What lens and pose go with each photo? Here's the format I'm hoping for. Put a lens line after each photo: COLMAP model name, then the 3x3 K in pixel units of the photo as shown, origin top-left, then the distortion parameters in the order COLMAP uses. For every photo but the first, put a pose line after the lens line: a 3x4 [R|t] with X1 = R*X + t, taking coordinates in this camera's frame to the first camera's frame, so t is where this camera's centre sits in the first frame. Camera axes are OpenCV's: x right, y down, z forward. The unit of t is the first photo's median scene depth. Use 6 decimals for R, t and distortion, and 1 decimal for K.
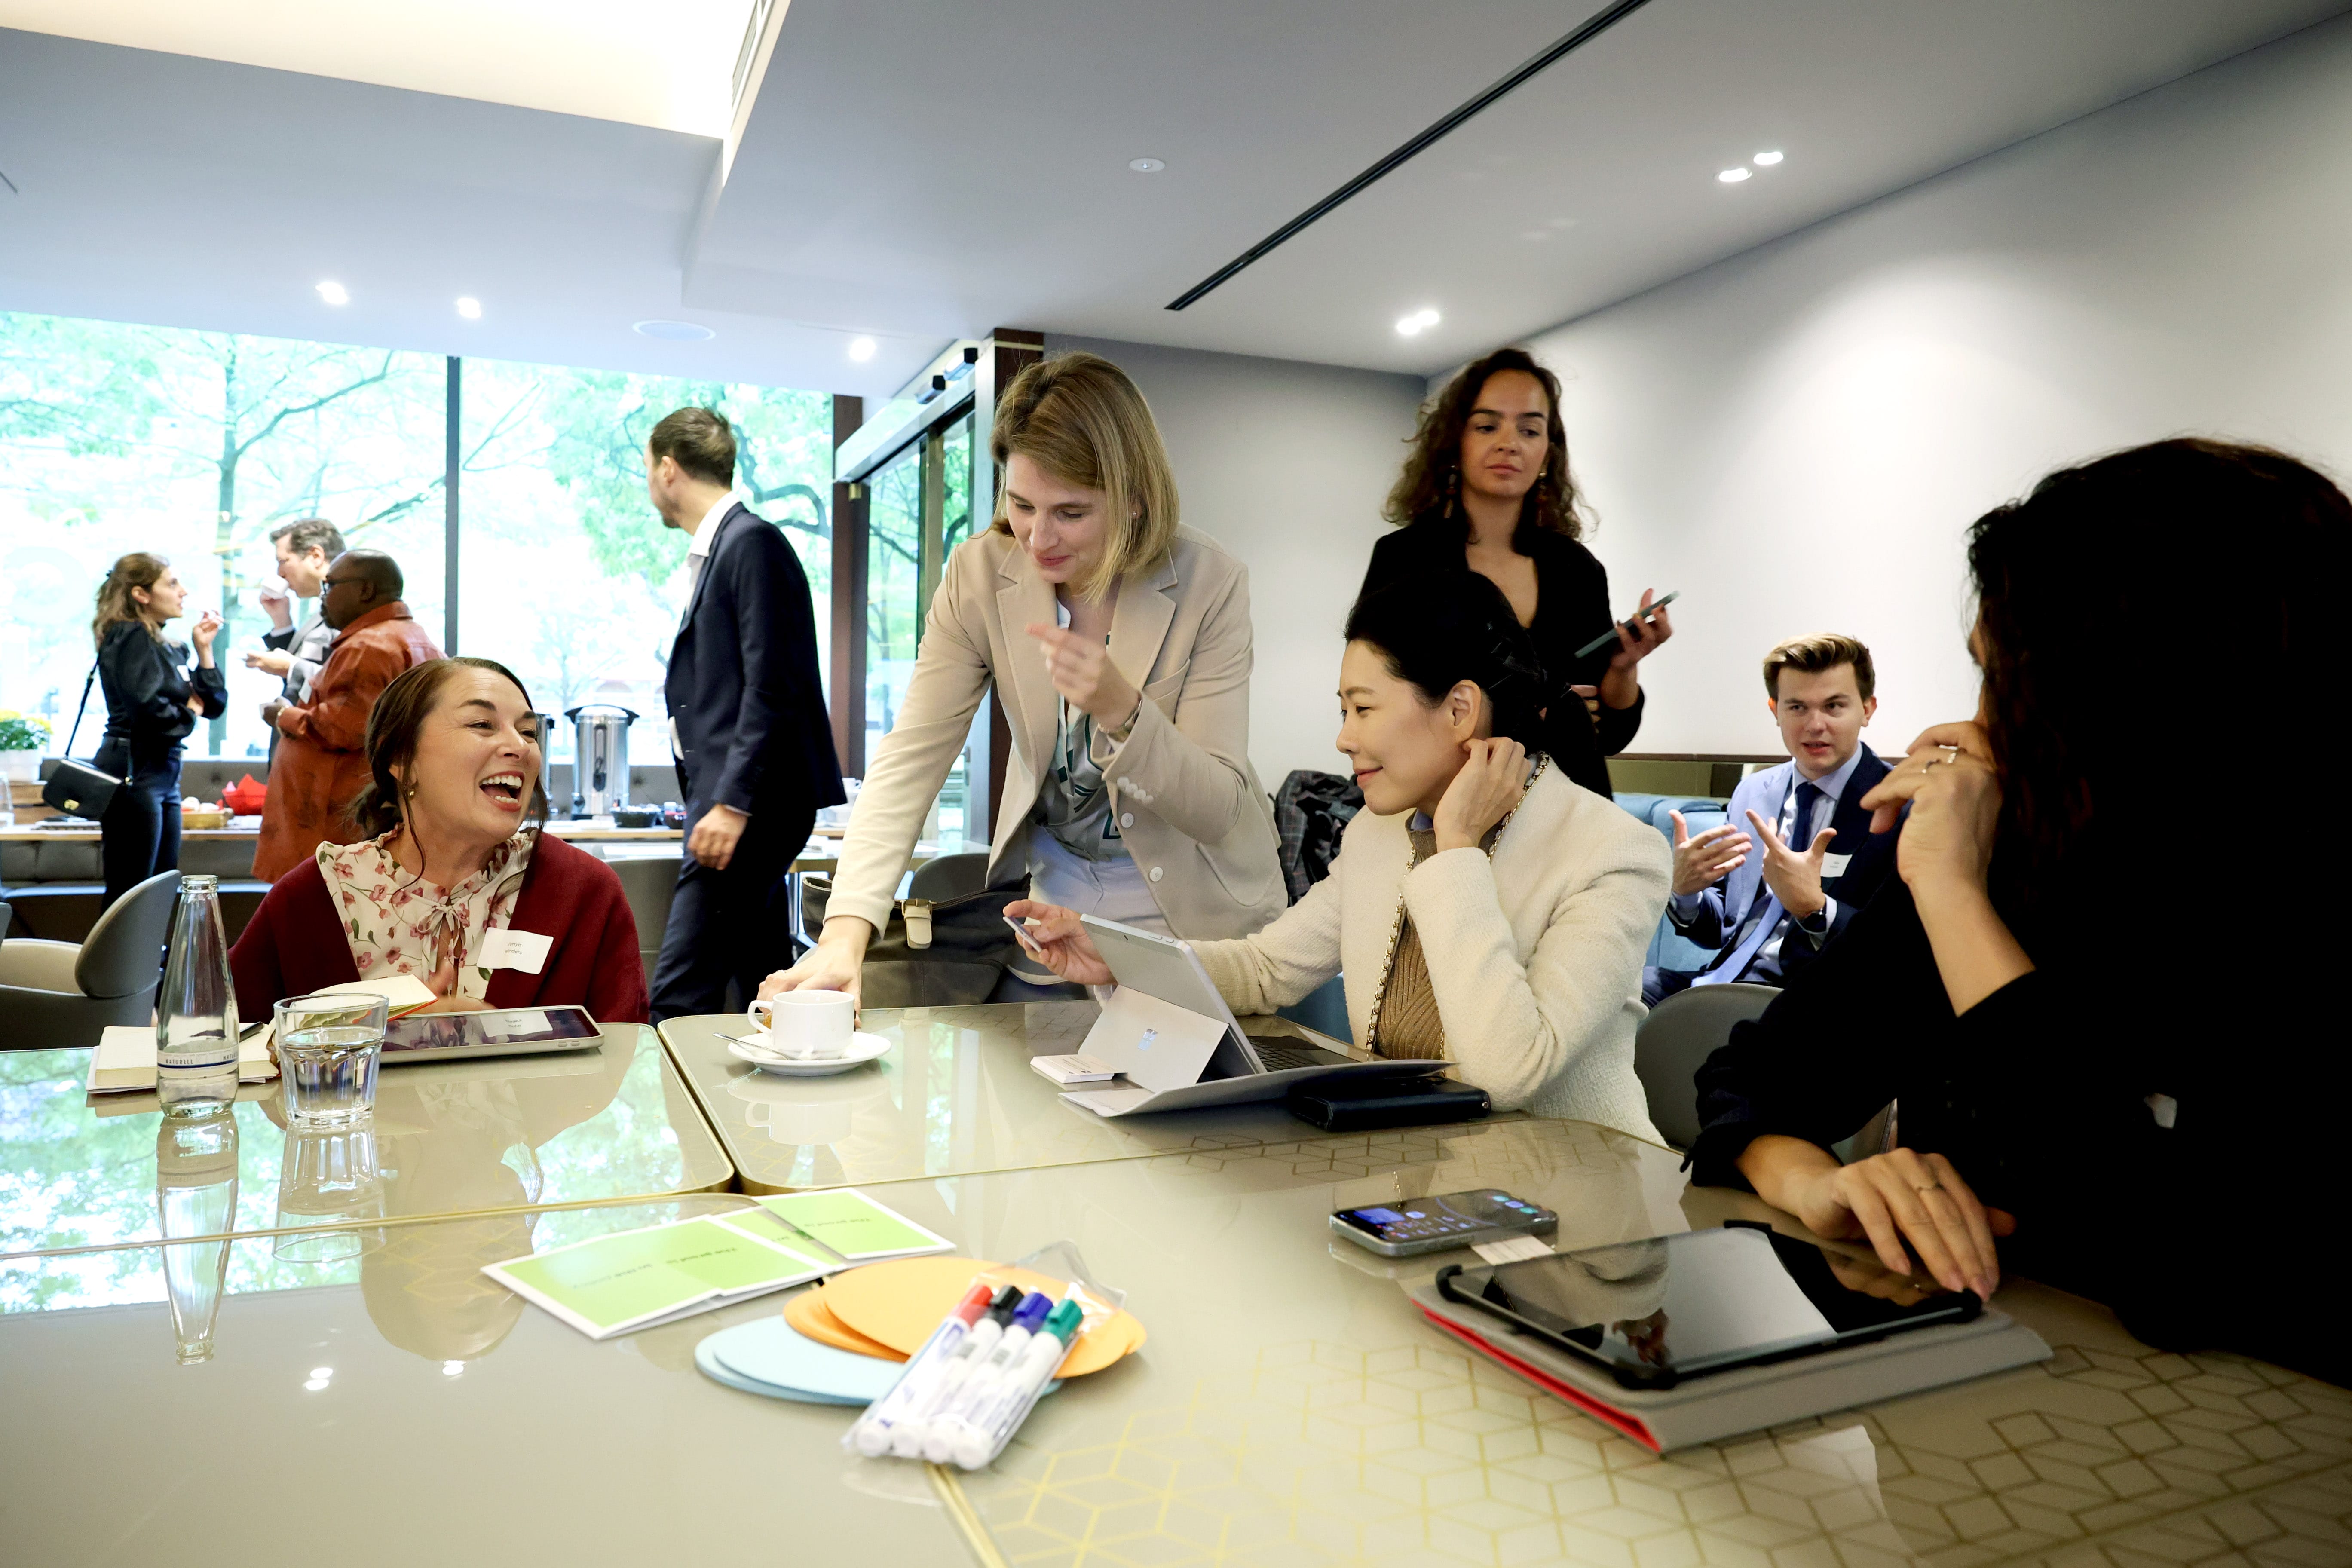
lens RADIAL K [[1538.2, 0, 1177.0], [0, 1538.2, 777.2], [0, 0, 1]] dist [-0.003249, -0.001092]
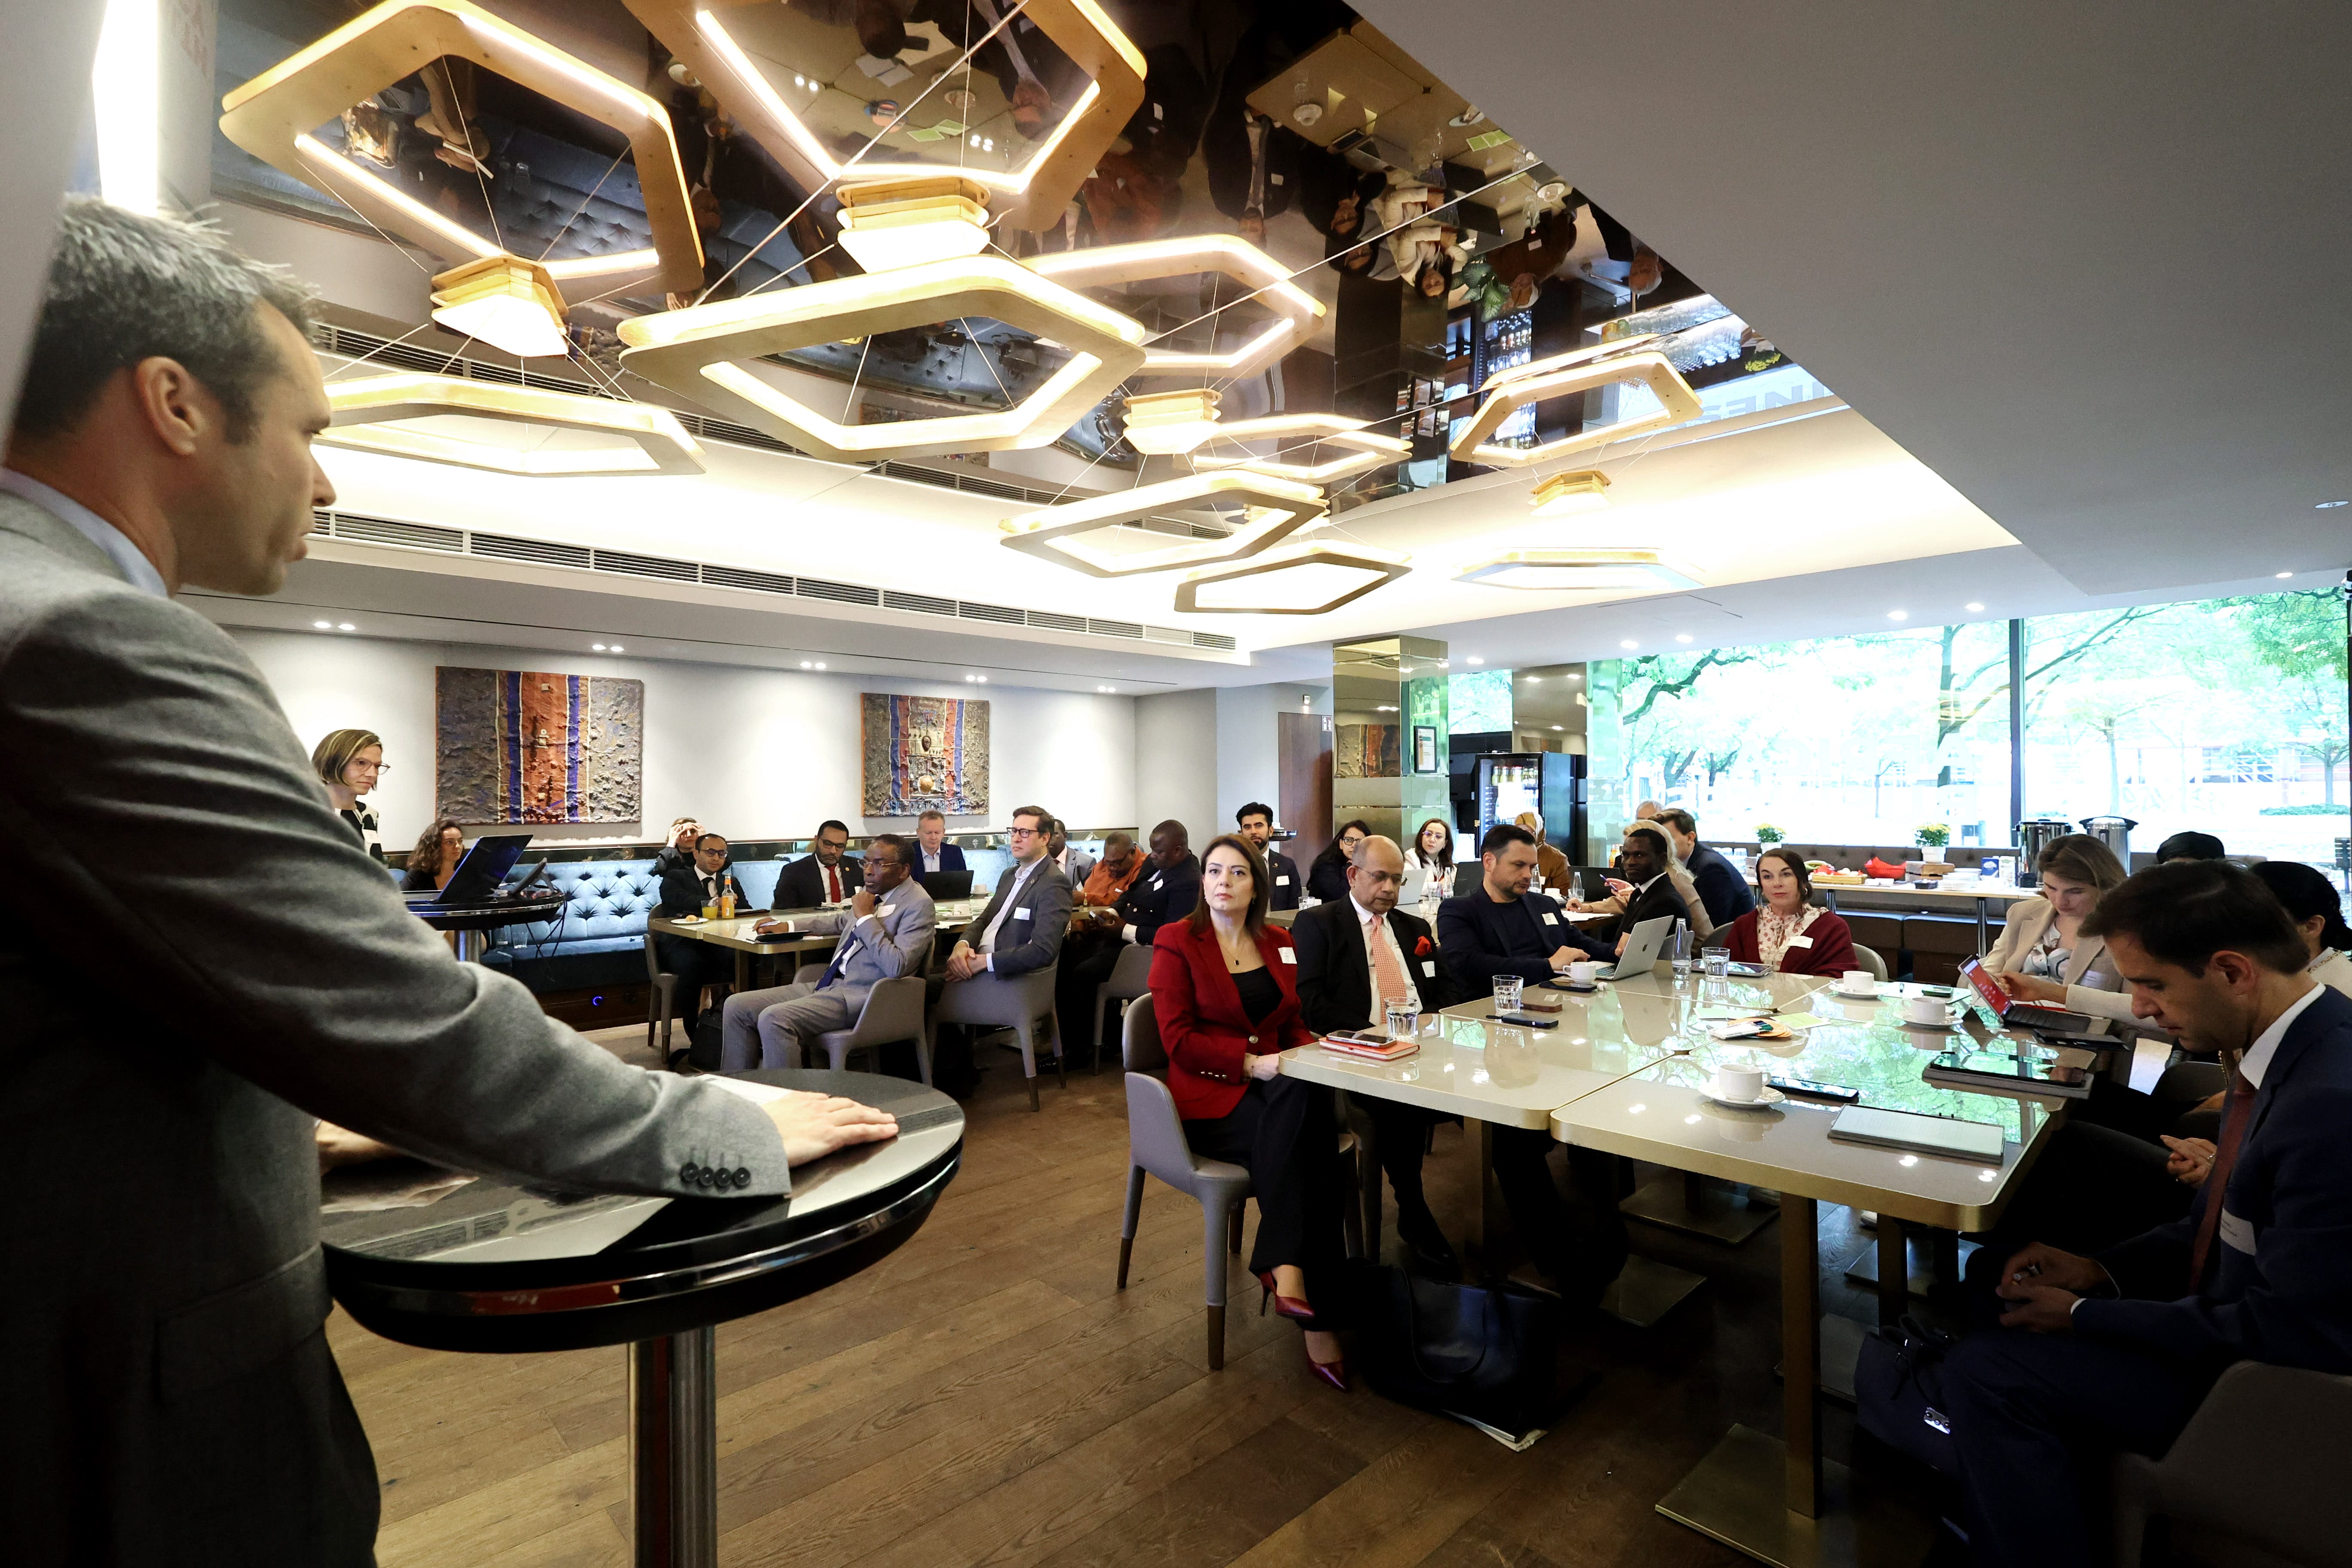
lens RADIAL K [[1103.8, 0, 1182.9], [0, 1103.8, 788.1], [0, 0, 1]] dist [0.004036, 0.000260]
pose [[0.347800, -0.012545, -0.937485, 0.382447], [-0.001665, 0.999901, -0.013998, -0.059869], [0.937567, 0.006430, 0.347745, -0.321253]]
